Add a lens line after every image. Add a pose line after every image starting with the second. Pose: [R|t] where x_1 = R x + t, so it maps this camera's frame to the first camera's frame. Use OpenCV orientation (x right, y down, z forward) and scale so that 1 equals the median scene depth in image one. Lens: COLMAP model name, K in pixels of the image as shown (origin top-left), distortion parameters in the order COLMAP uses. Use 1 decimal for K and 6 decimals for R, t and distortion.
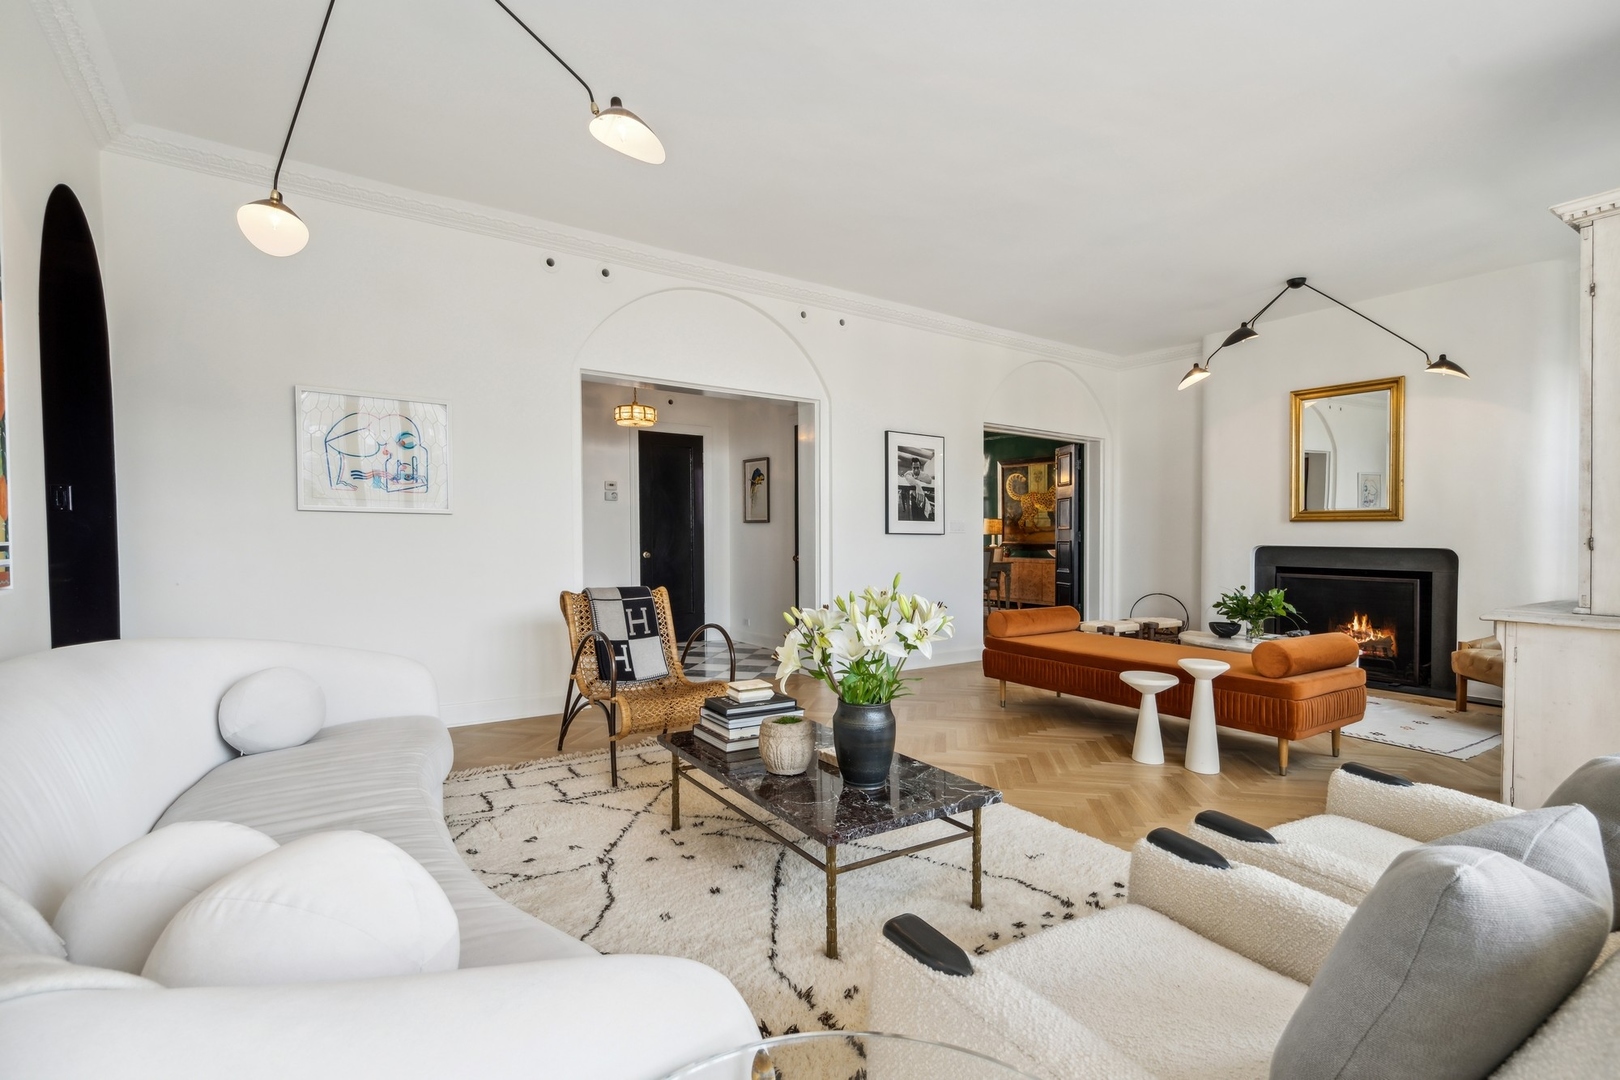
lens RADIAL K [[741.8, 0, 805.0], [0, 741.8, 530.4], [0, 0, 1]] dist [-0.003758, 0.001242]
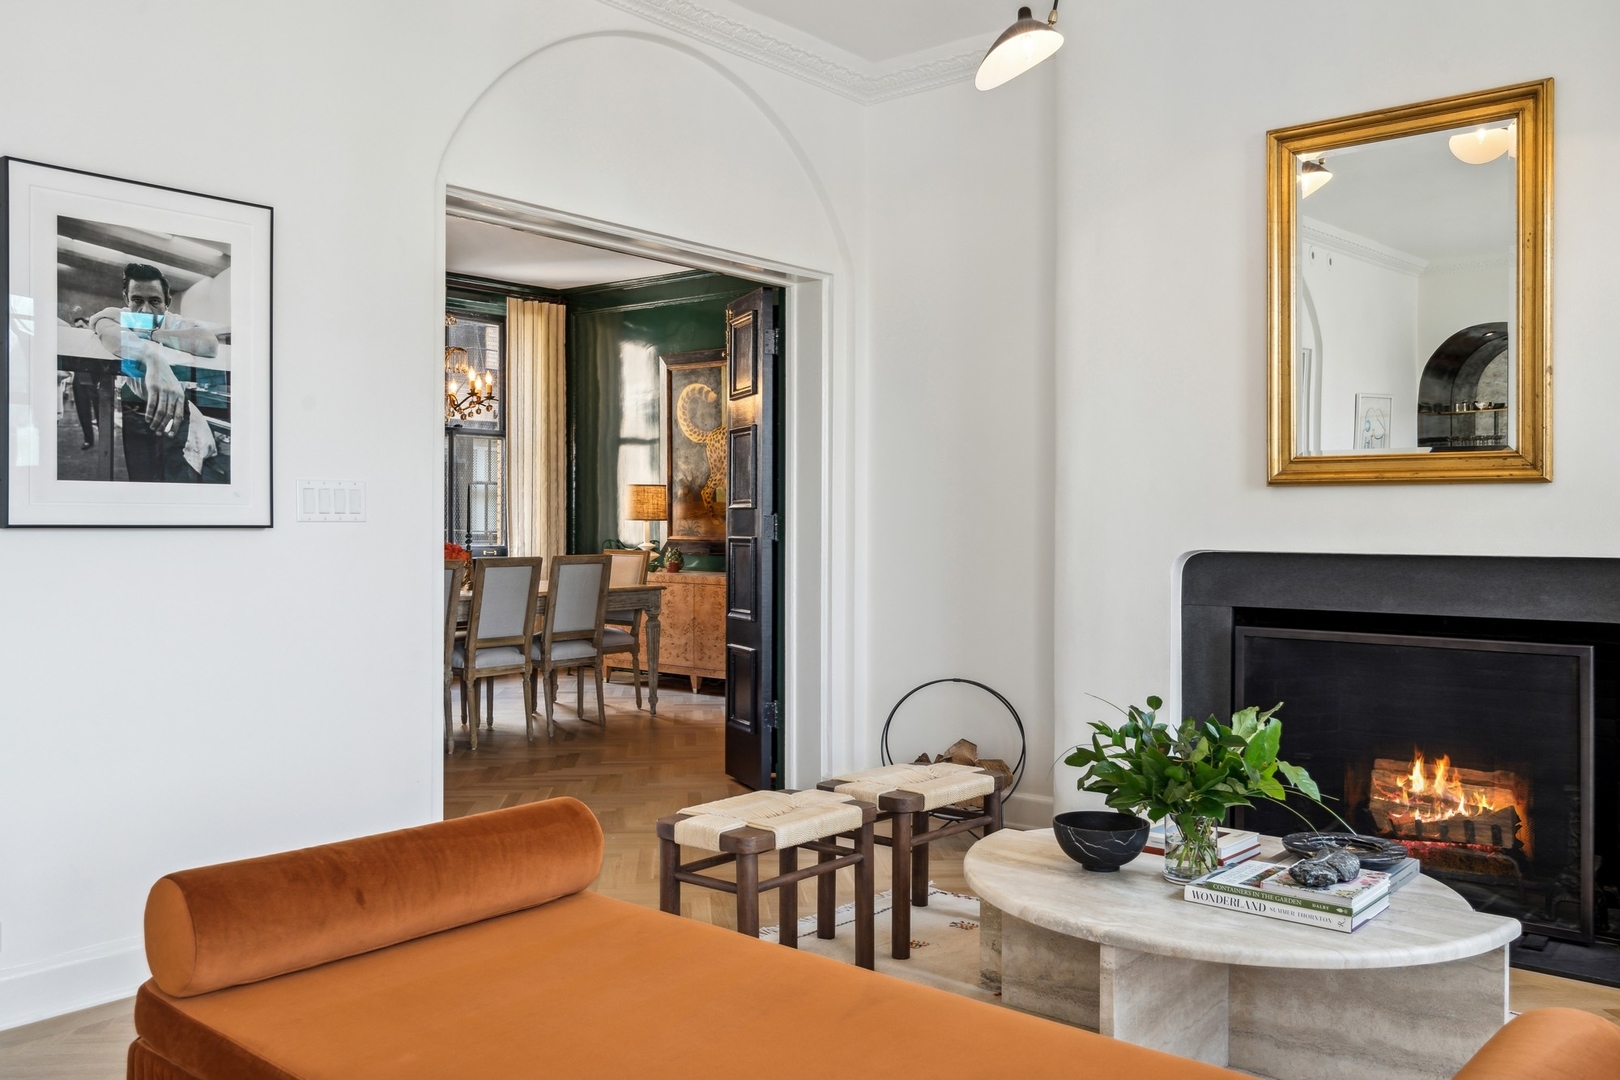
lens RADIAL K [[1352.0, 0, 781.0], [0, 1352.0, 533.5], [0, 0, 1]] dist [-0.028771, -0.003647]
pose [[0.964674, -0.008824, 0.263298, 0.250297], [0.004384, 0.999838, 0.017447, -0.000840], [-0.263409, -0.015676, 0.964557, 0.425865]]
